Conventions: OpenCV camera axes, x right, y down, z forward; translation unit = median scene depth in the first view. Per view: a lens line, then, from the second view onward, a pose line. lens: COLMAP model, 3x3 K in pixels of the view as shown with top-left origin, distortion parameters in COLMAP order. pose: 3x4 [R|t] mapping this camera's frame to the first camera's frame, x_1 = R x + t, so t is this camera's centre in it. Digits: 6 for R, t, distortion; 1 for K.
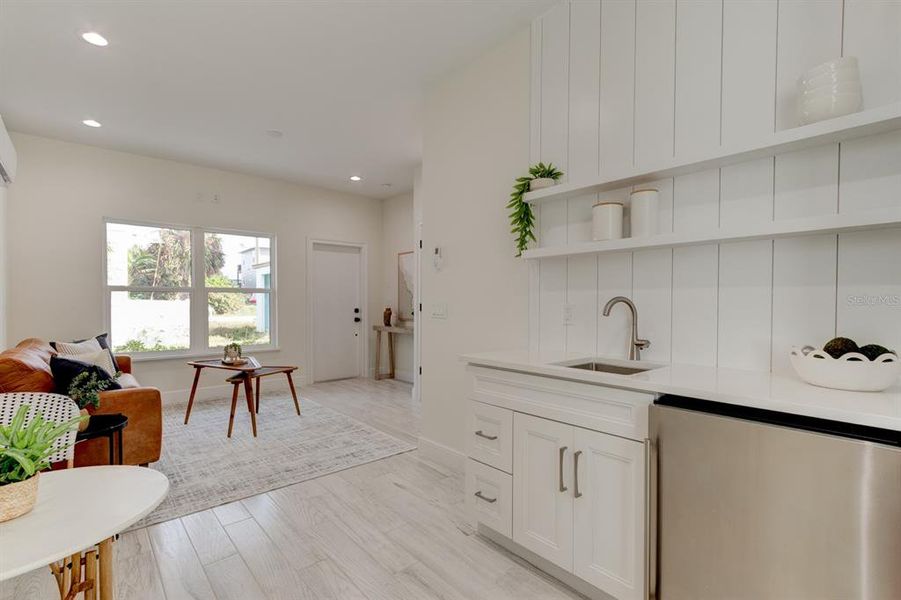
lens RADIAL K [[430.2, 0, 451.1], [0, 430.2, 303.1], [0, 0, 1]] dist [0.002954, 0.000248]
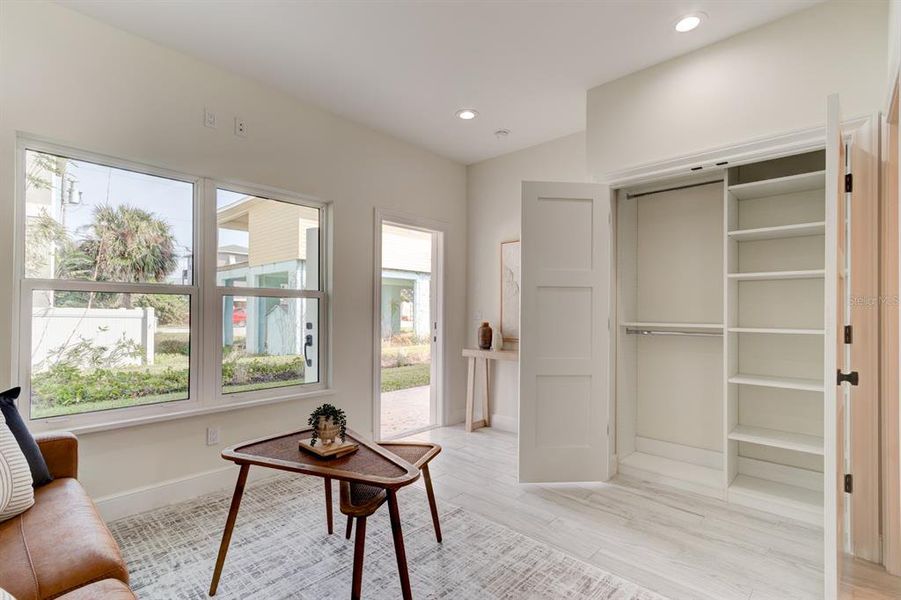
lens RADIAL K [[430.2, 0, 449.9], [0, 430.2, 303.0], [0, 0, 1]] dist [0.002954, 0.000248]
pose [[0.994484, 0.005796, 0.104725, -0.266284], [-0.003463, 0.999742, -0.022441, -0.004156], [-0.104828, 0.021954, 0.994248, 0.334278]]
